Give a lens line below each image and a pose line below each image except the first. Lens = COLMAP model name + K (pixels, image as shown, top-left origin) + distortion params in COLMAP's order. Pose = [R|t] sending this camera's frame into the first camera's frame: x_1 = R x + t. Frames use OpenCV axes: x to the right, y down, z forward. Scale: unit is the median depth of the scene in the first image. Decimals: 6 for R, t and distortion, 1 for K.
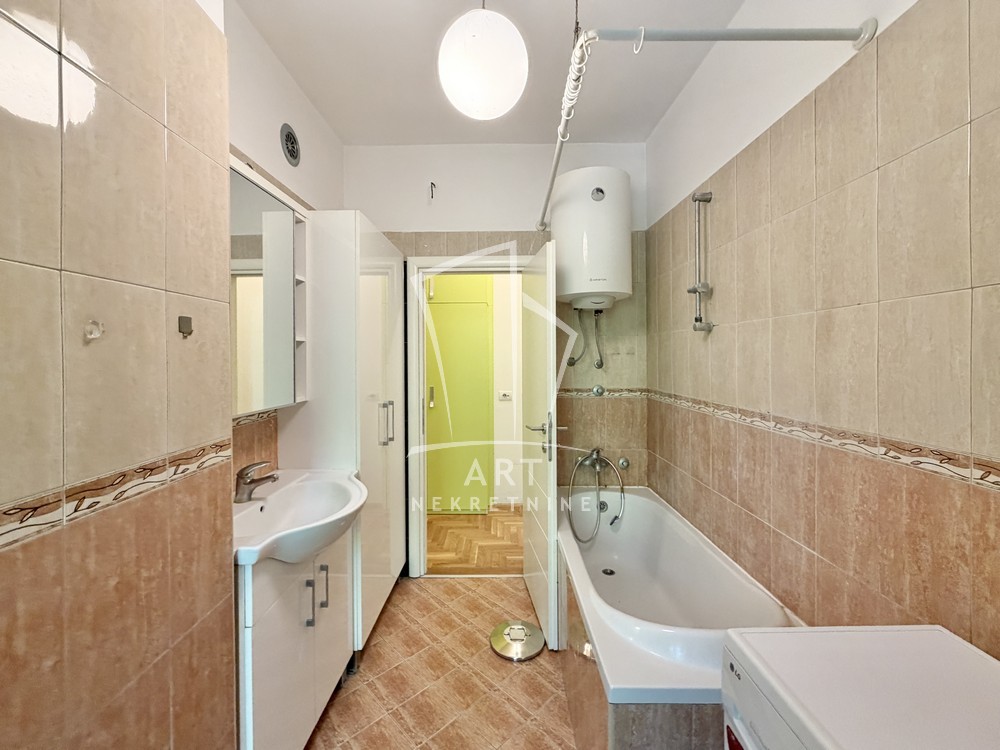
lens RADIAL K [[396.1, 0, 496.3], [0, 396.1, 375.4], [0, 0, 1]] dist [0.001677, 0.000170]
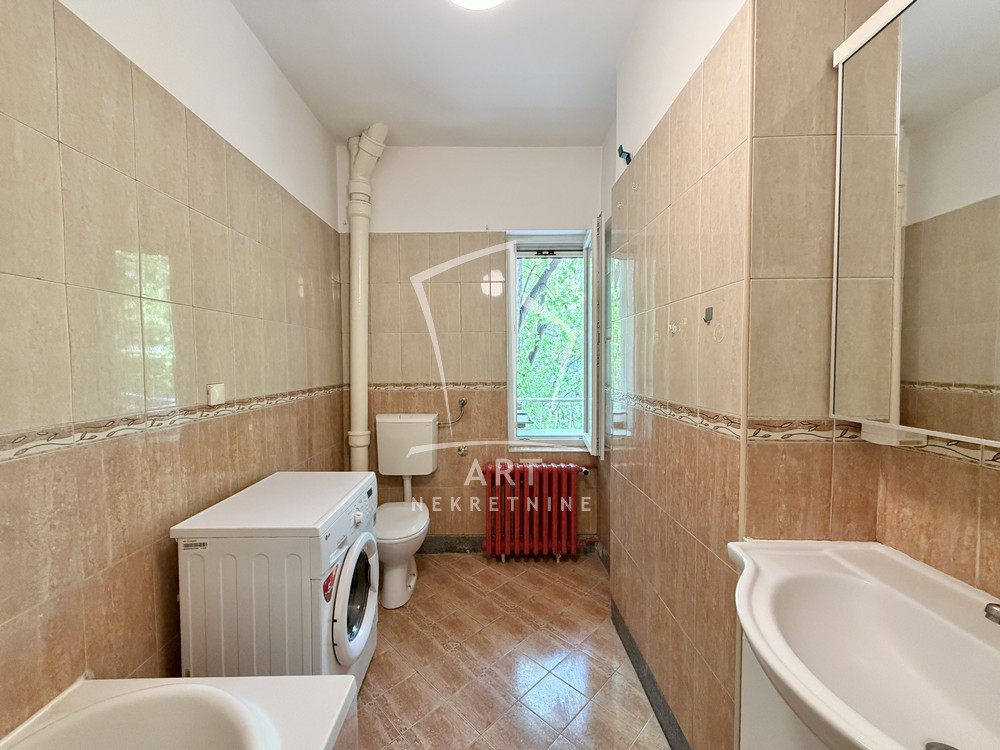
lens RADIAL K [[396.1, 0, 496.3], [0, 396.1, 375.4], [0, 0, 1]] dist [0.001677, 0.000170]
pose [[-0.999807, 0.010823, -0.016393, -0.057008], [0.009433, 0.996538, 0.082605, -0.036174], [0.017231, 0.082434, -0.996448, 2.062803]]
